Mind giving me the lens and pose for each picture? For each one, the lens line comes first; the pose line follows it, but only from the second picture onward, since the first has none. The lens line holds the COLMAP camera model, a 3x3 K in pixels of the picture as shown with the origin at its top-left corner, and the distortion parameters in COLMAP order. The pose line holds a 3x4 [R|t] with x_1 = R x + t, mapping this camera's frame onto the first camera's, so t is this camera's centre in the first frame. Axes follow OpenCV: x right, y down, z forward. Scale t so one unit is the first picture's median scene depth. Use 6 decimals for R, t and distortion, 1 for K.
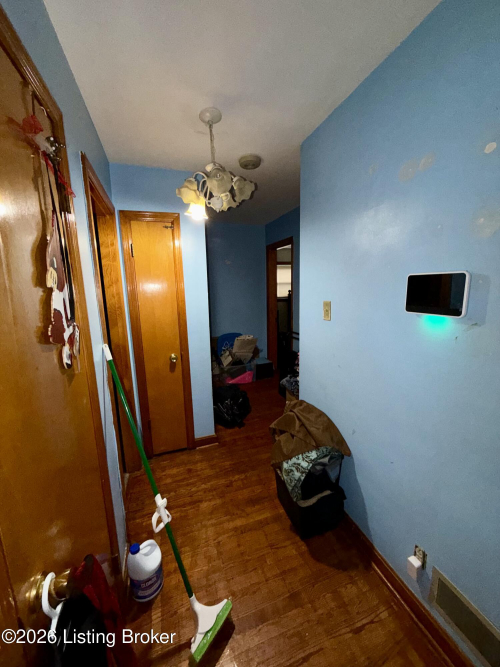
lens RADIAL K [[266.6, 0, 251.0], [0, 266.6, 332.1], [0, 0, 1]] dist [-0.003205, -0.000039]
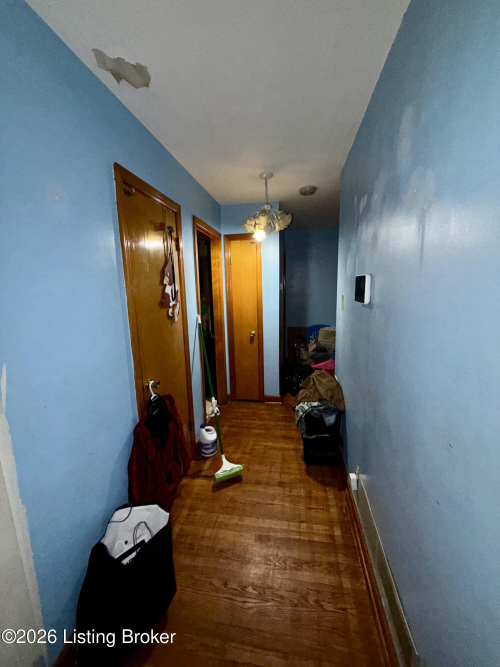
lens RADIAL K [[266.6, 0, 250.1], [0, 266.6, 332.7], [0, 0, 1]] dist [-0.003205, -0.000039]
pose [[0.880168, 0.086991, -0.466623, 0.486627], [-0.080044, 0.996186, 0.034734, 0.057021], [0.467865, 0.006779, 0.883774, -0.357585]]
